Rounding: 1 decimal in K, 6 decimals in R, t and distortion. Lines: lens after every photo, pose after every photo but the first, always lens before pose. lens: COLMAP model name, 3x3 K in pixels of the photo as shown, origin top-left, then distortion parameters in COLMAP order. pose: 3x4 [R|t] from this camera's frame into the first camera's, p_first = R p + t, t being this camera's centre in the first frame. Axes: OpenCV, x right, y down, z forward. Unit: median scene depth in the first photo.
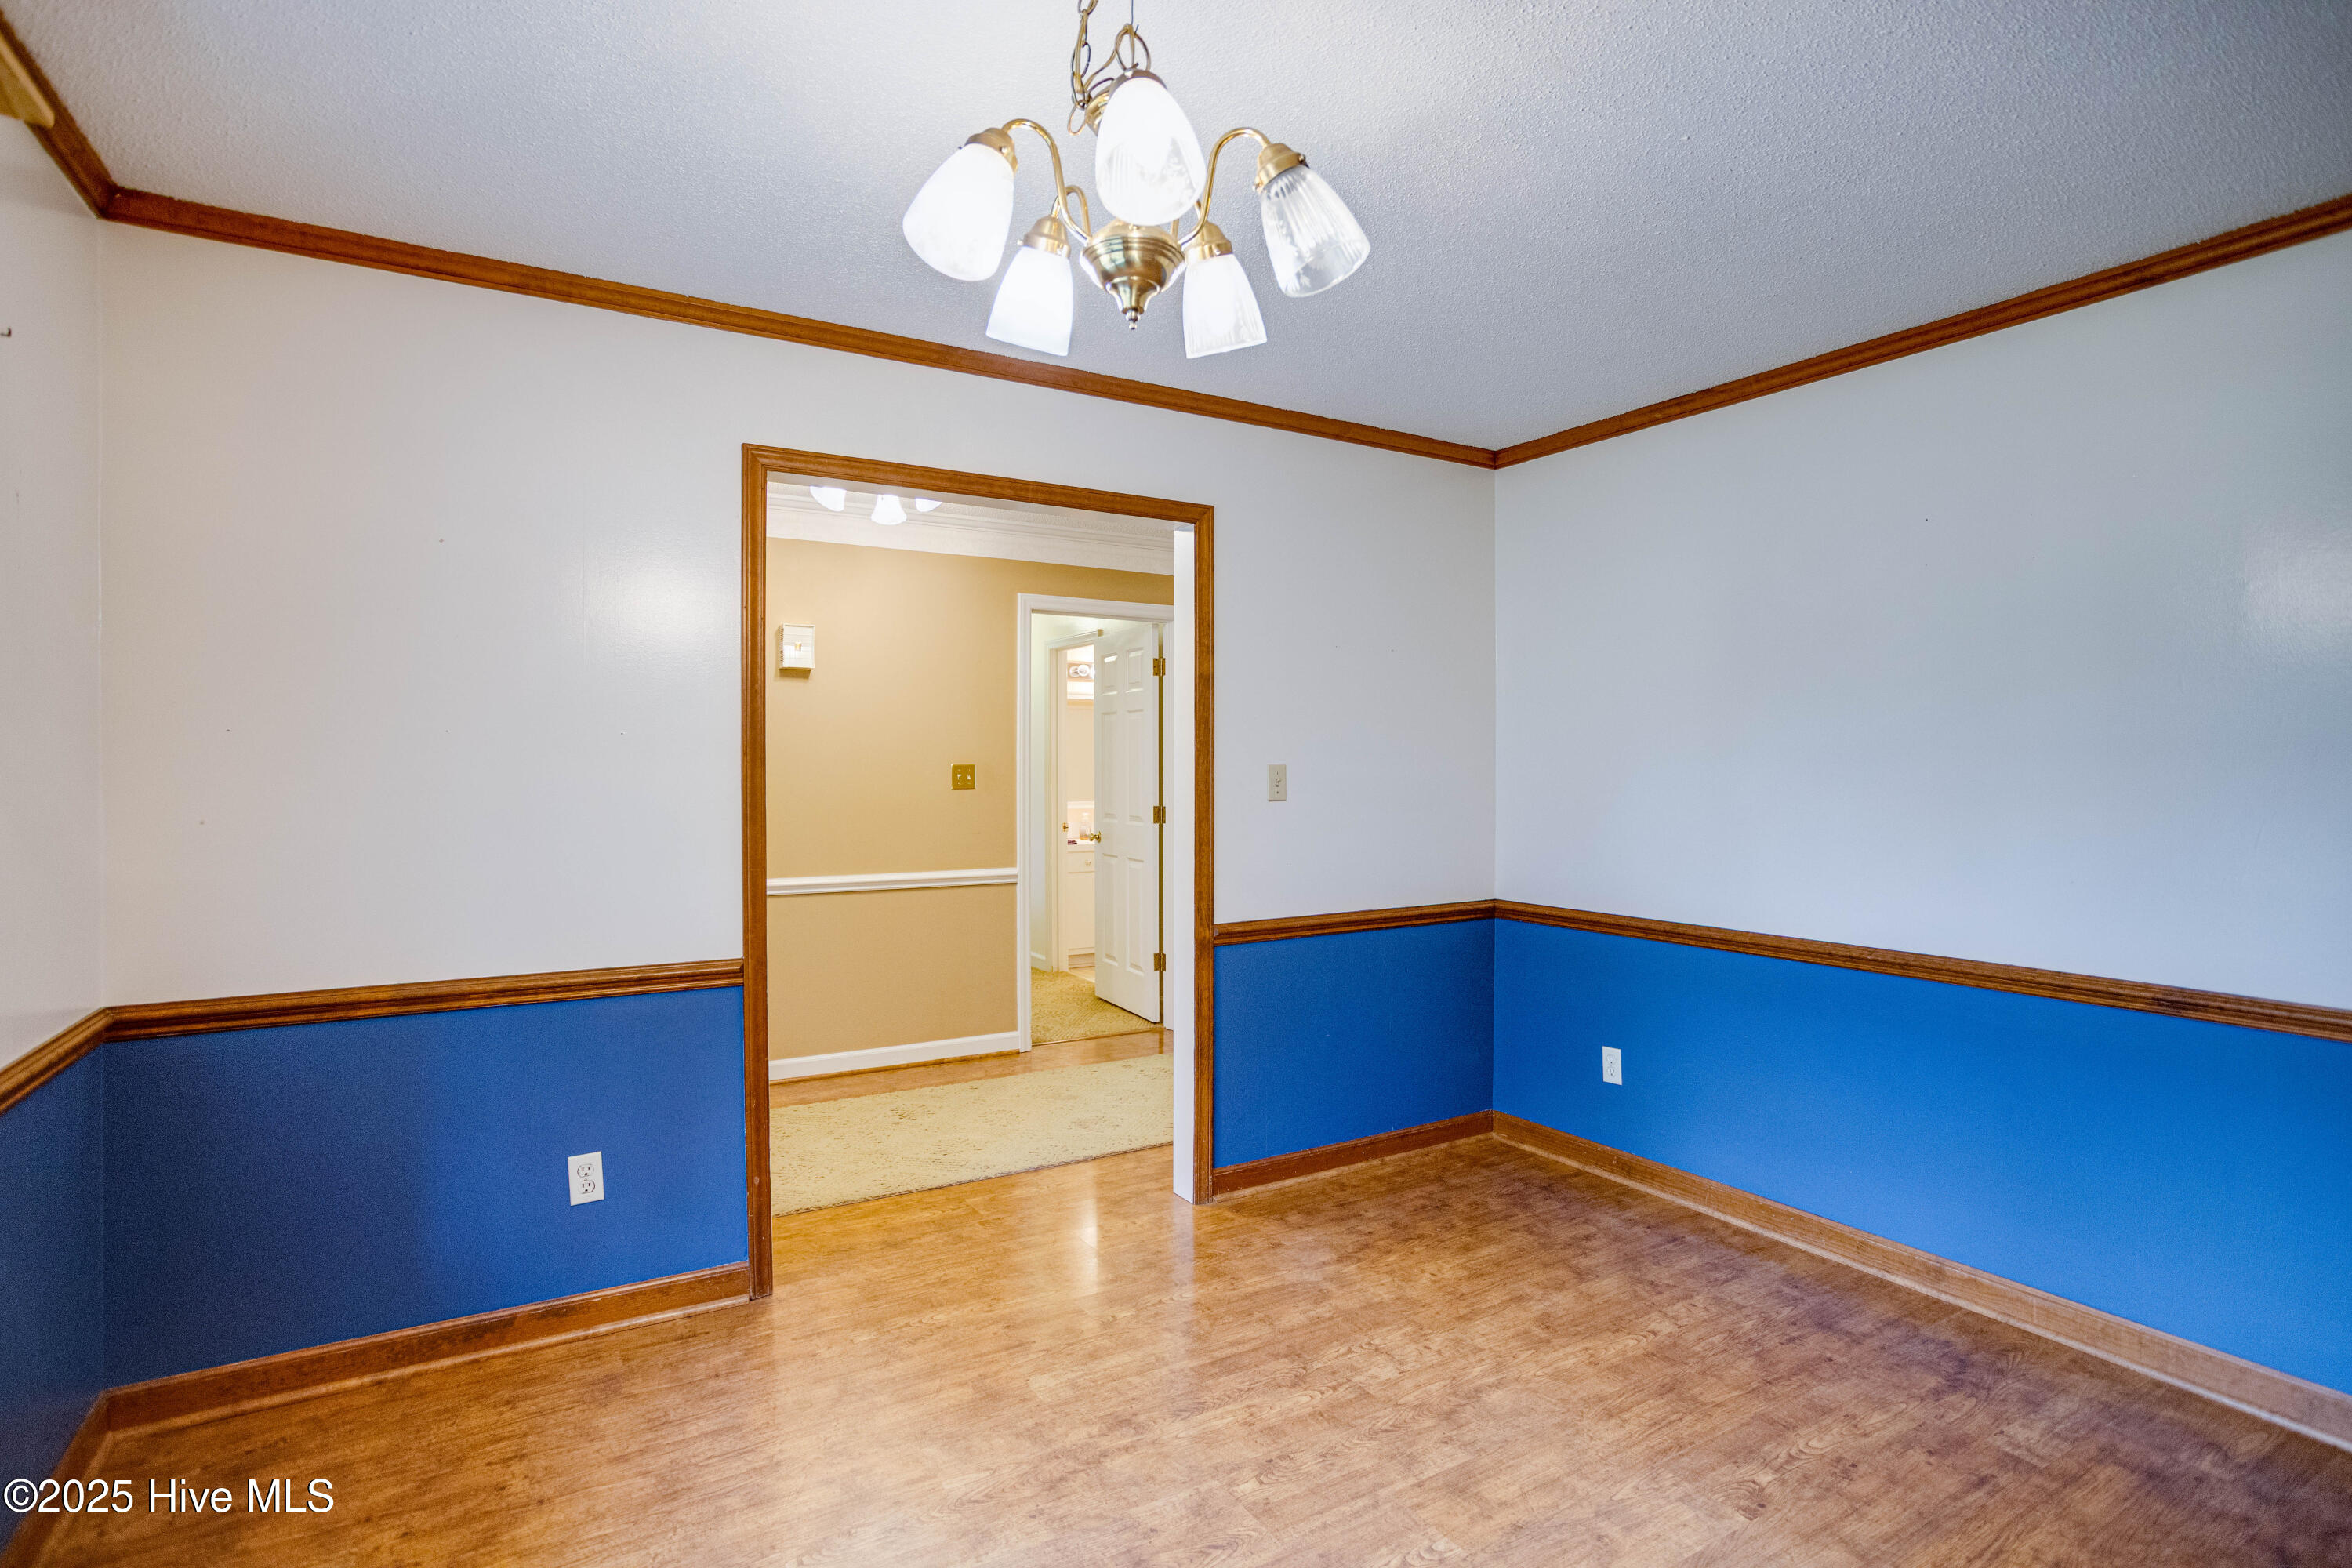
lens RADIAL K [[1141.2, 0, 1163.1], [0, 1141.2, 772.8], [0, 0, 1]] dist [0.001599, 0.000709]
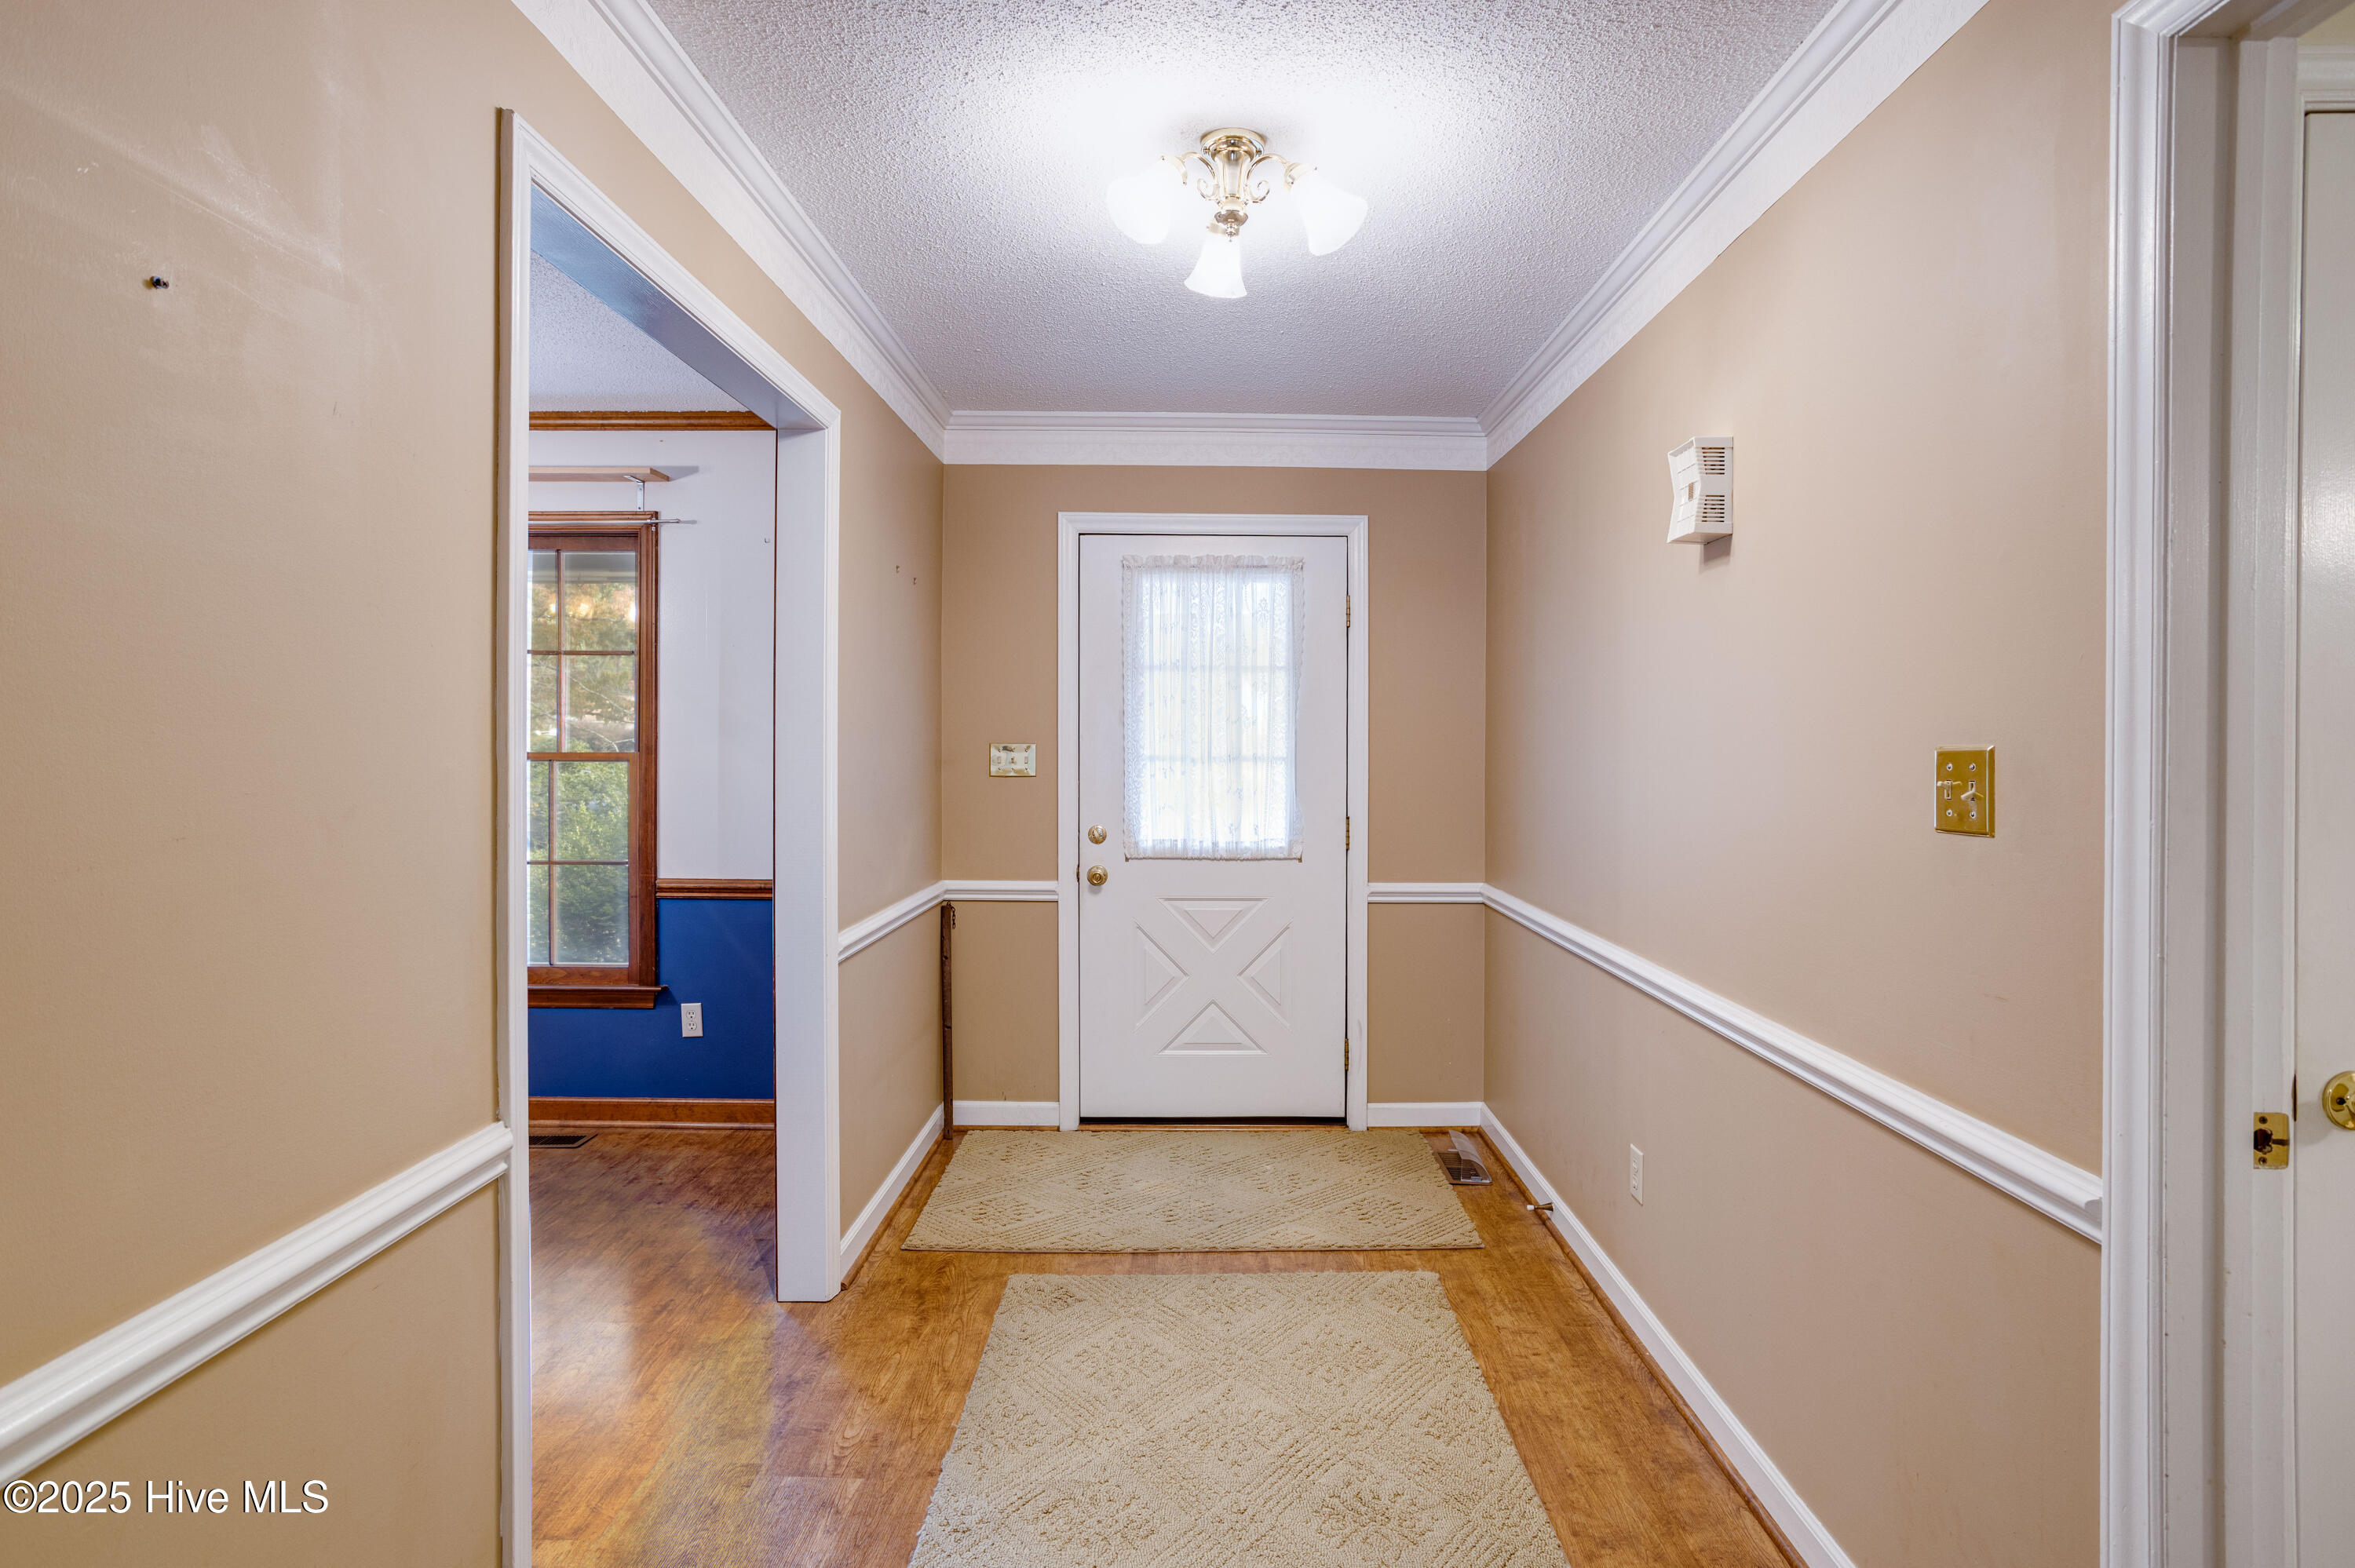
lens RADIAL K [[1120.5, 0, 1169.1], [0, 1120.5, 762.4], [0, 0, 1]] dist [-0.003068, -0.000357]
pose [[-0.497944, 0.003336, -0.867203, 0.103404], [-0.009367, 0.999914, 0.009225, -0.002705], [0.867159, 0.012716, -0.497869, 0.586183]]
